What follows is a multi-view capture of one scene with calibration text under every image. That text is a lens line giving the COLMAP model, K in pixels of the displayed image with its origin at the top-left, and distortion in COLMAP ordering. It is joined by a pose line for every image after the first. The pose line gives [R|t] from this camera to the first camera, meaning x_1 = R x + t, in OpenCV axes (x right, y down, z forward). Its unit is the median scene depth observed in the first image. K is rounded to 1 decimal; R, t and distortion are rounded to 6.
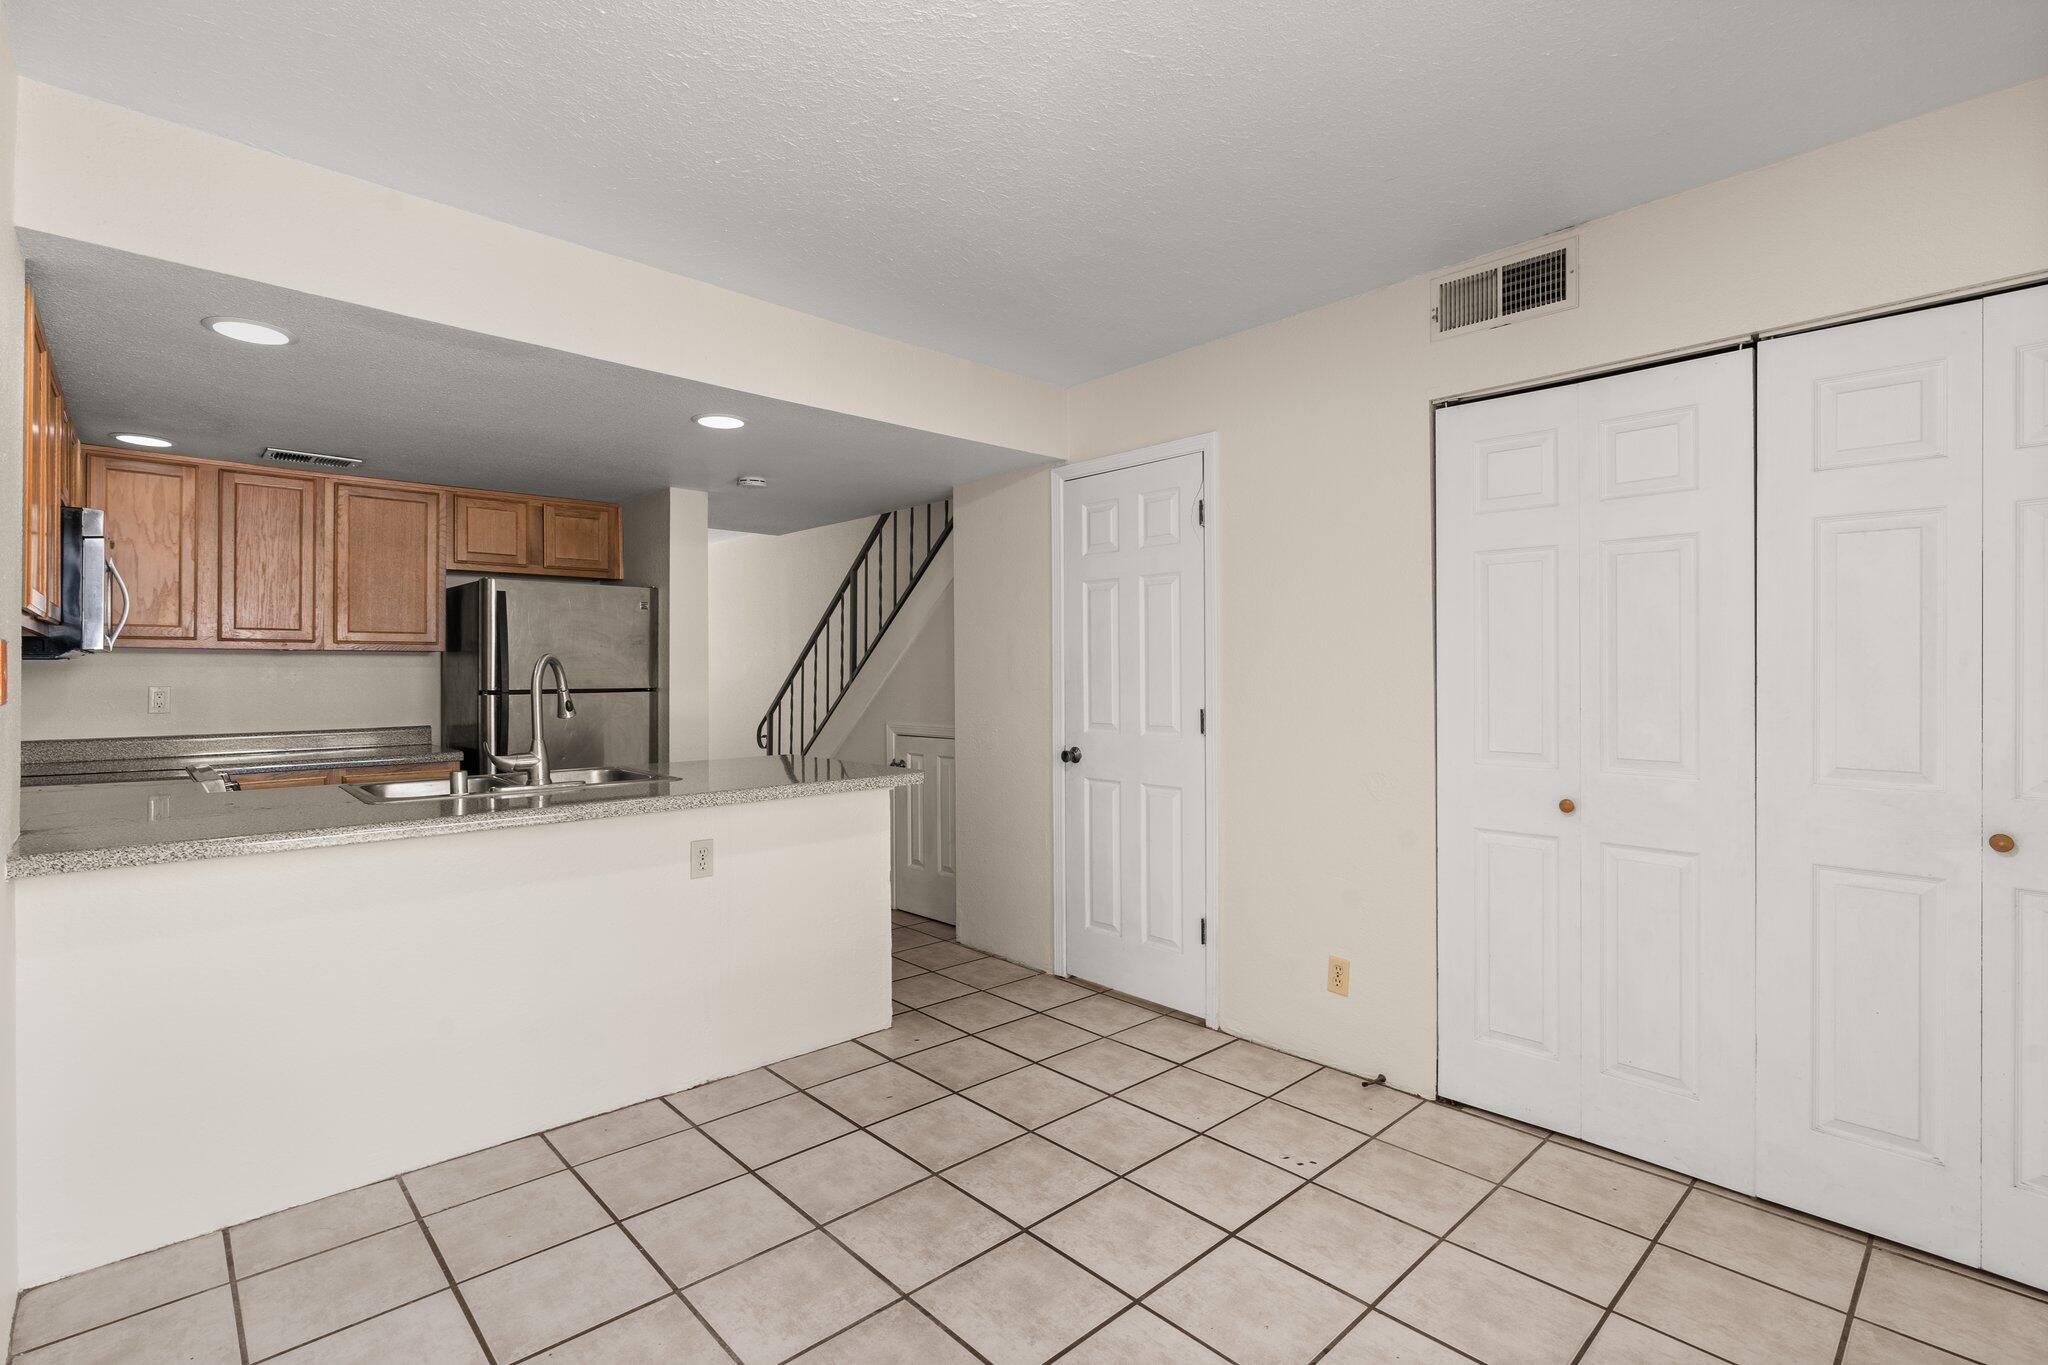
lens RADIAL K [[954.0, 0, 1026.6], [0, 954.0, 664.1], [0, 0, 1]] dist [0.000226, 0.000271]
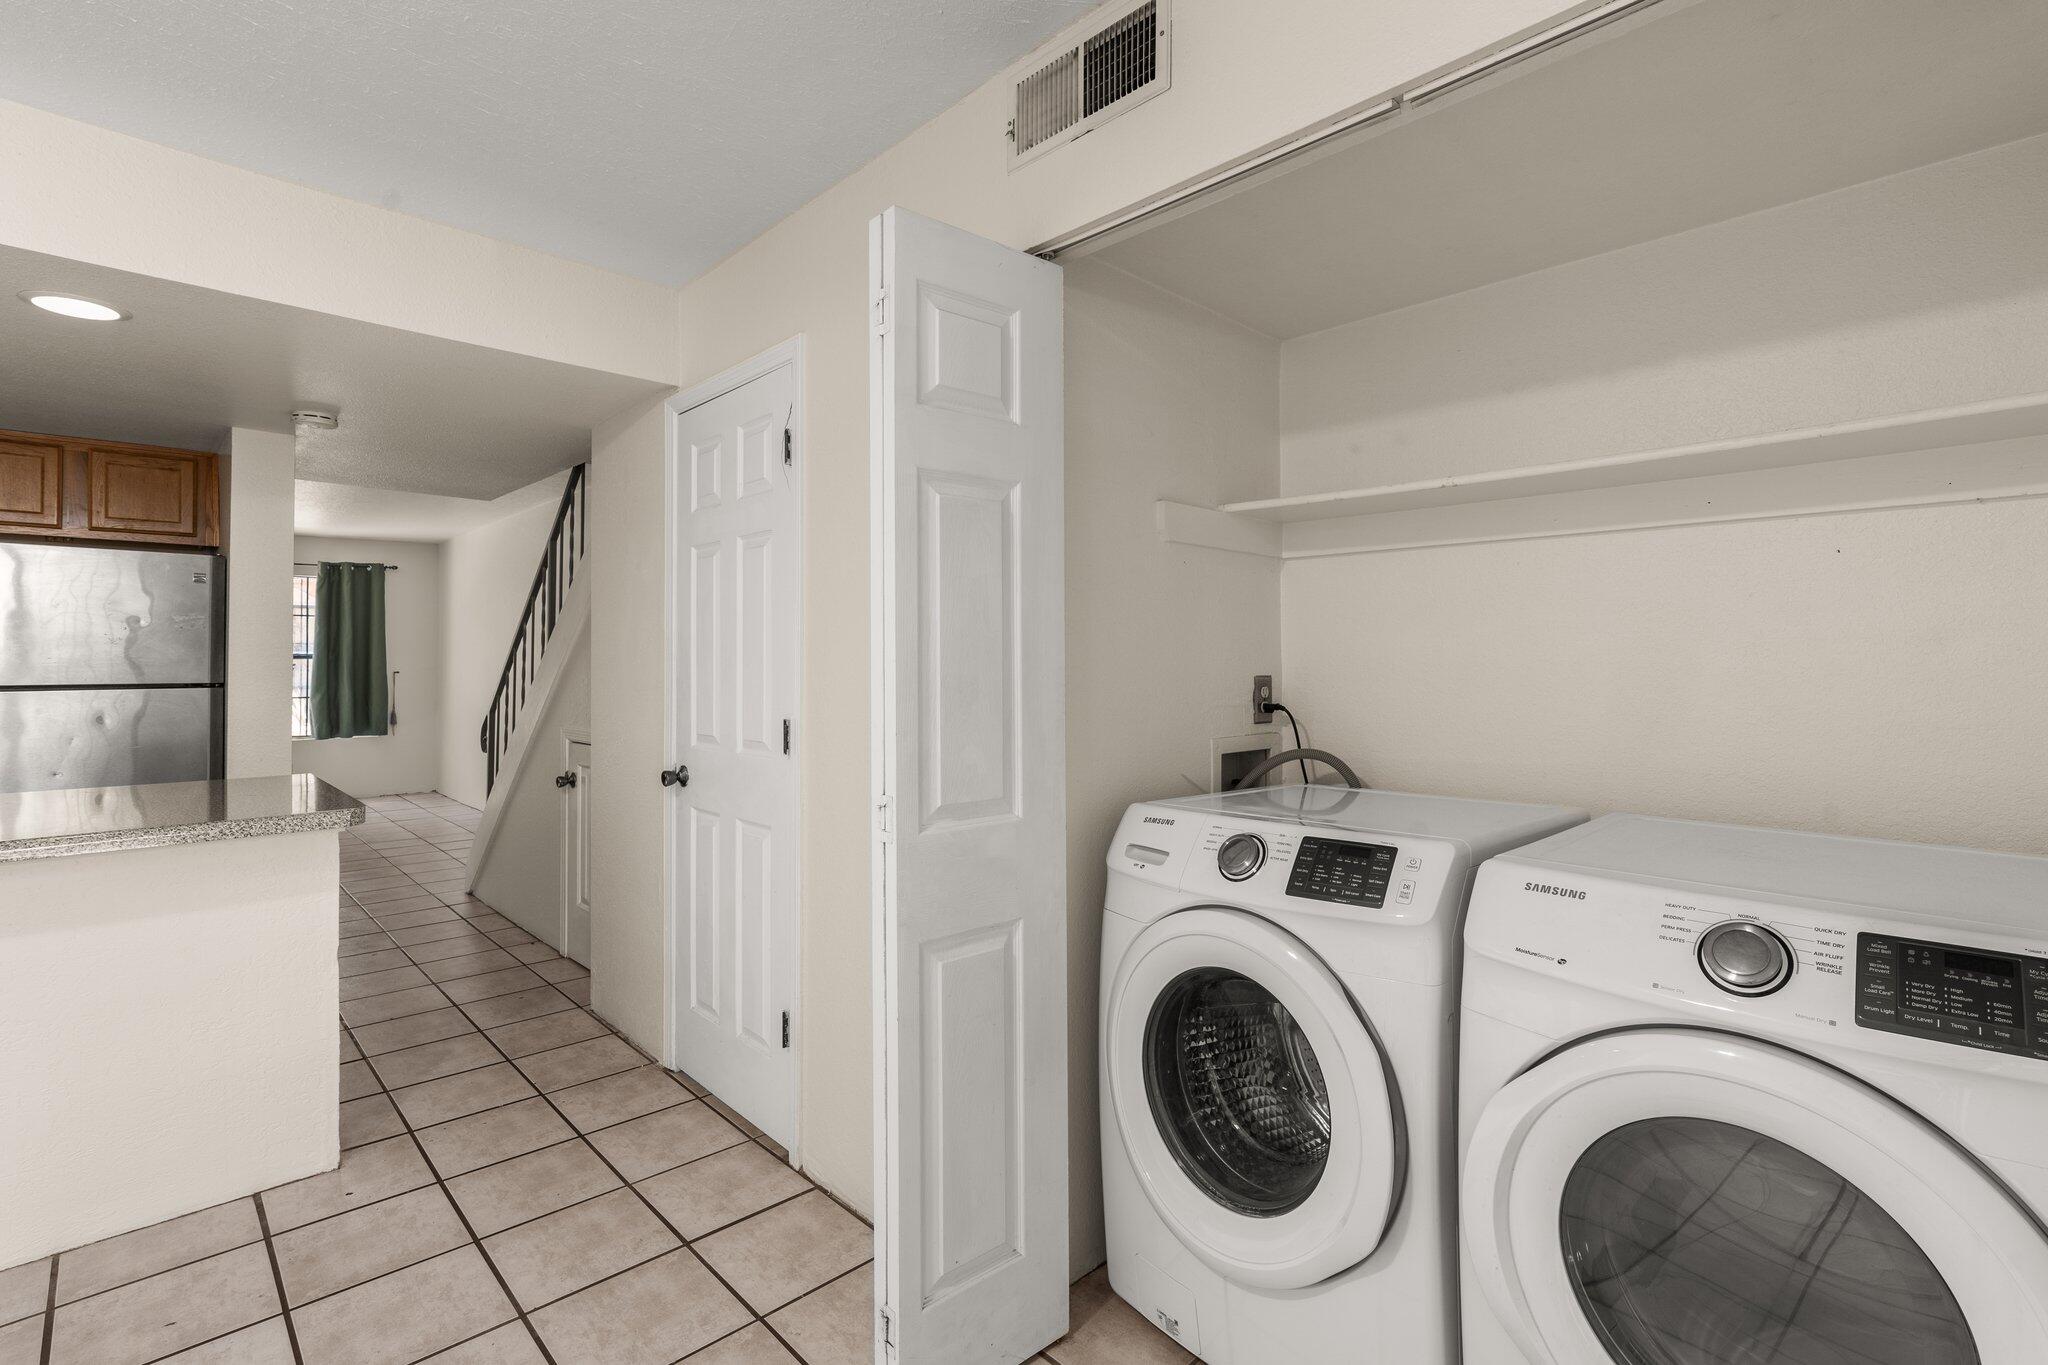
lens RADIAL K [[937.3, 0, 1029.3], [0, 937.3, 644.1], [0, 0, 1]] dist [0.001489, 0.001227]
pose [[0.999831, 0.004631, 0.017806, 0.380296], [-0.004421, 0.999920, -0.011844, -0.001573], [-0.017859, 0.011763, 0.999771, 0.311196]]
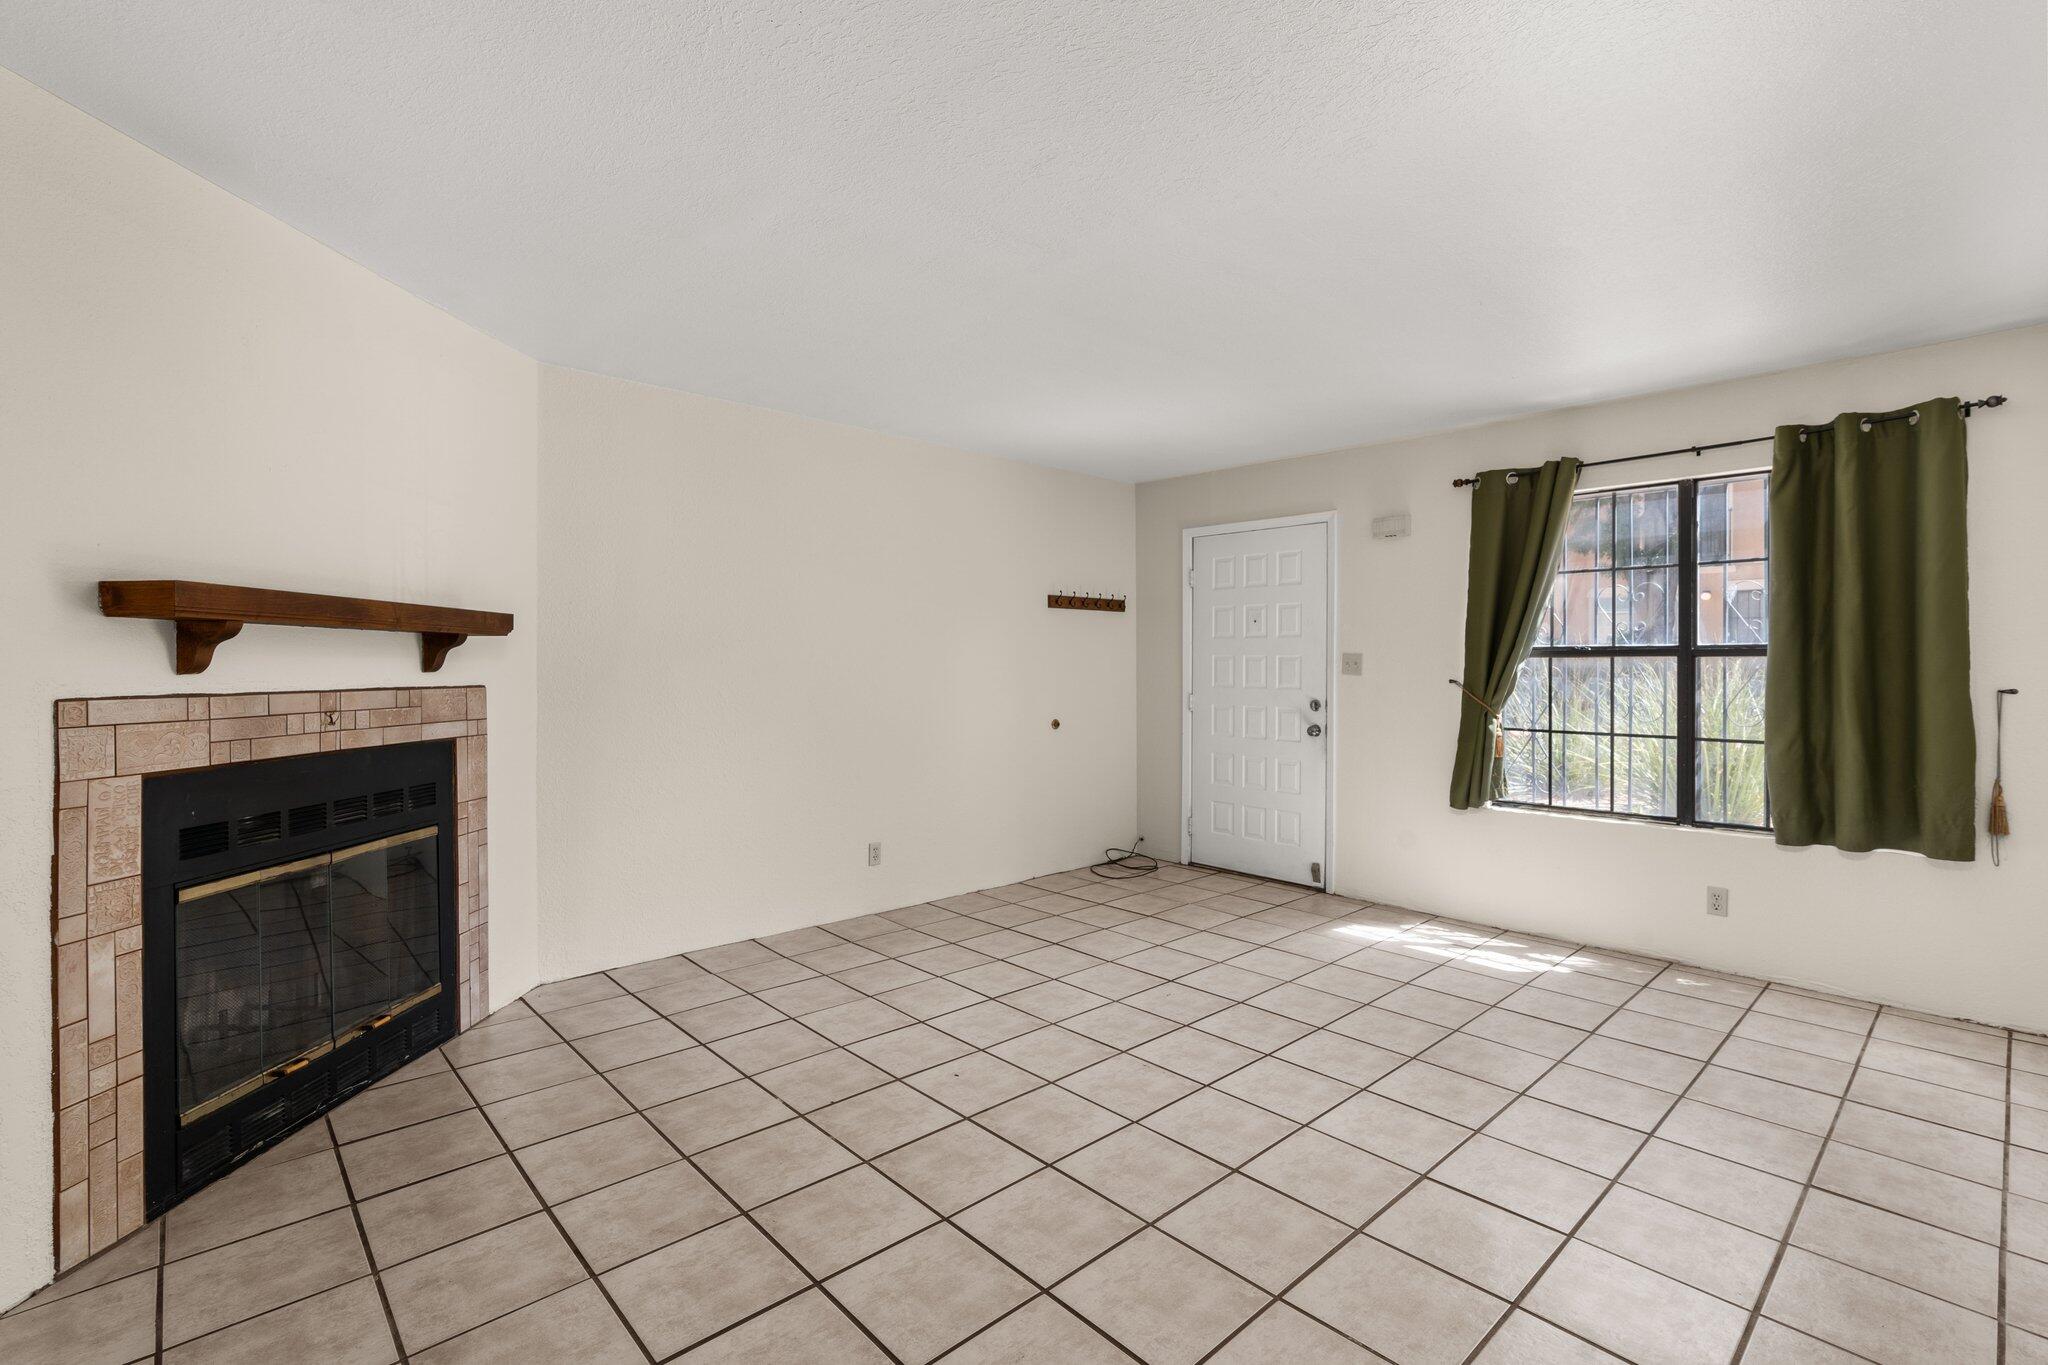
lens RADIAL K [[931.3, 0, 1024.4], [0, 931.3, 663.4], [0, 0, 1]] dist [-0.004319, 0.000366]
pose [[0.003024, 0.005938, -0.999978, -0.470095], [0.008479, 0.999946, 0.005964, 0.013362], [0.999959, -0.008497, 0.002973, 2.098212]]
